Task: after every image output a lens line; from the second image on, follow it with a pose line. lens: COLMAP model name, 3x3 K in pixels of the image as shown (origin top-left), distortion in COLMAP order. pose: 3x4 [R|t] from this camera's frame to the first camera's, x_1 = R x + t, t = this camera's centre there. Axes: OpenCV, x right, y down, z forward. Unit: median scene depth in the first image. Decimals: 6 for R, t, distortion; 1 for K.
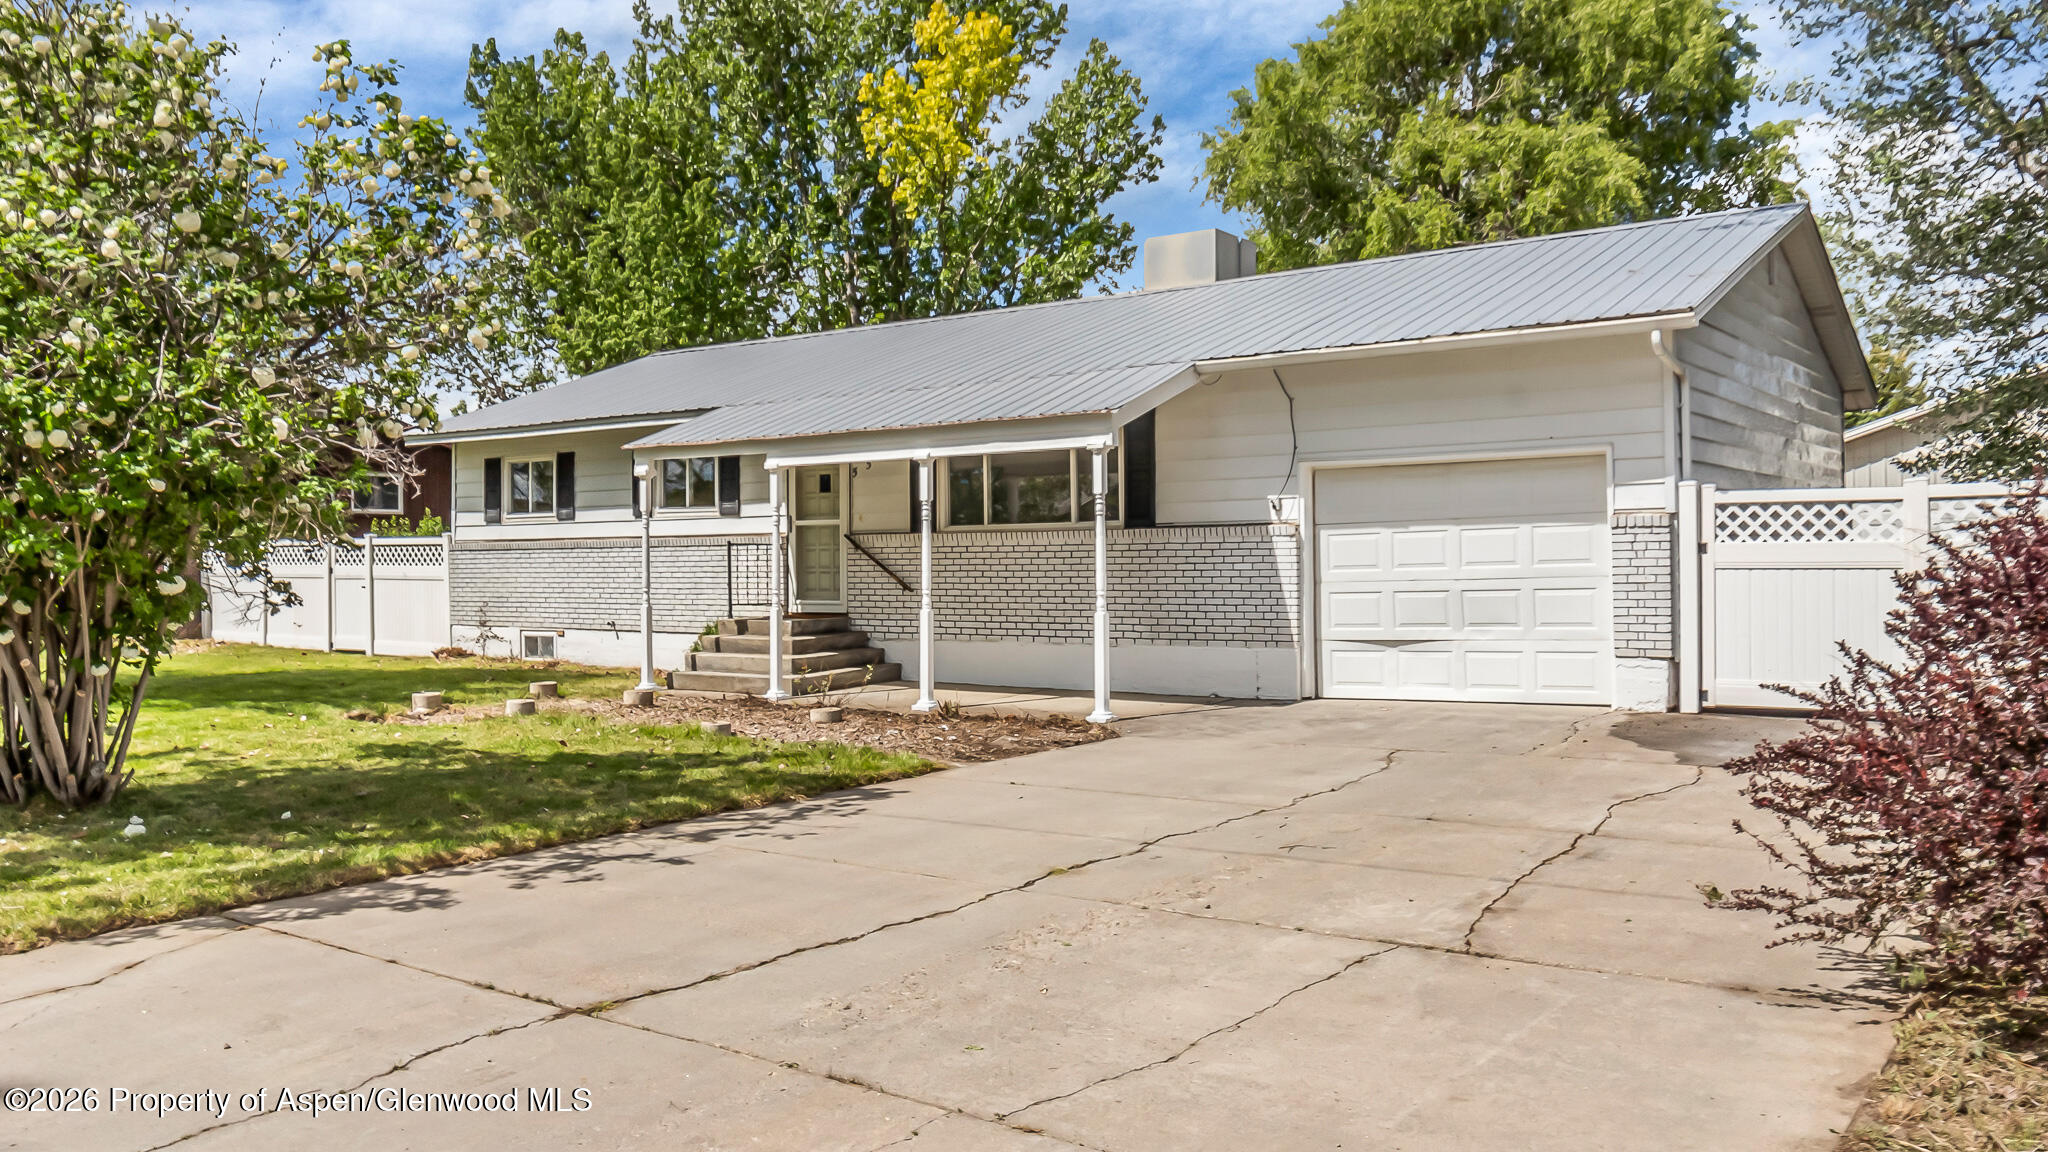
lens RADIAL K [[1509.8, 0, 1024.0], [0, 1509.8, 576.0], [0, 0, 1]] dist [0.004712, 0.000753]
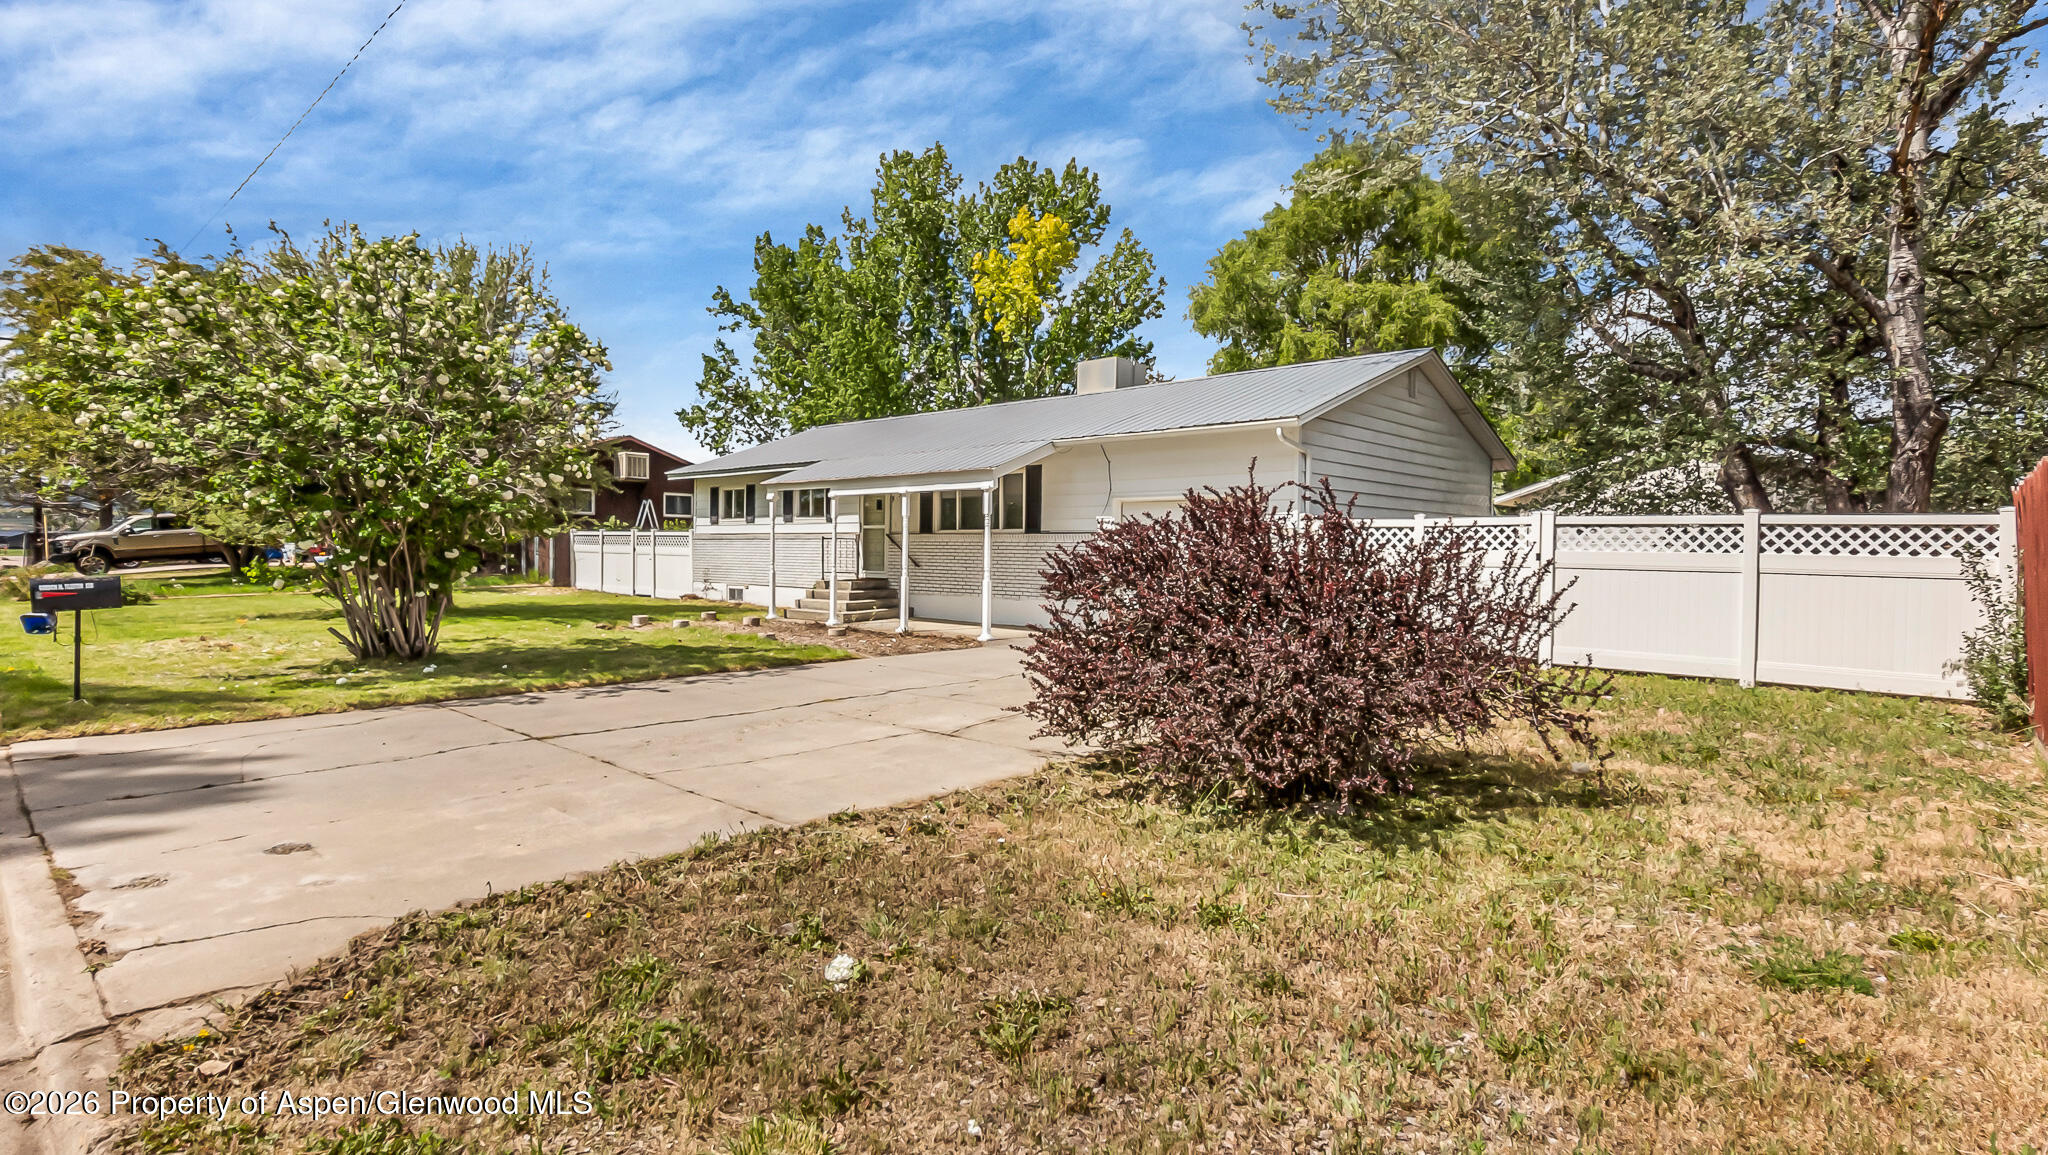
lens RADIAL K [[954.1, 0, 1024.0], [0, 954.1, 577.5], [0, 0, 1]] dist [0.000745, 0.000104]
pose [[0.995382, 0.022115, -0.093407, 0.139983], [-0.020503, 0.999624, 0.018185, -0.000136], [0.093774, -0.016186, 0.995462, -0.092523]]
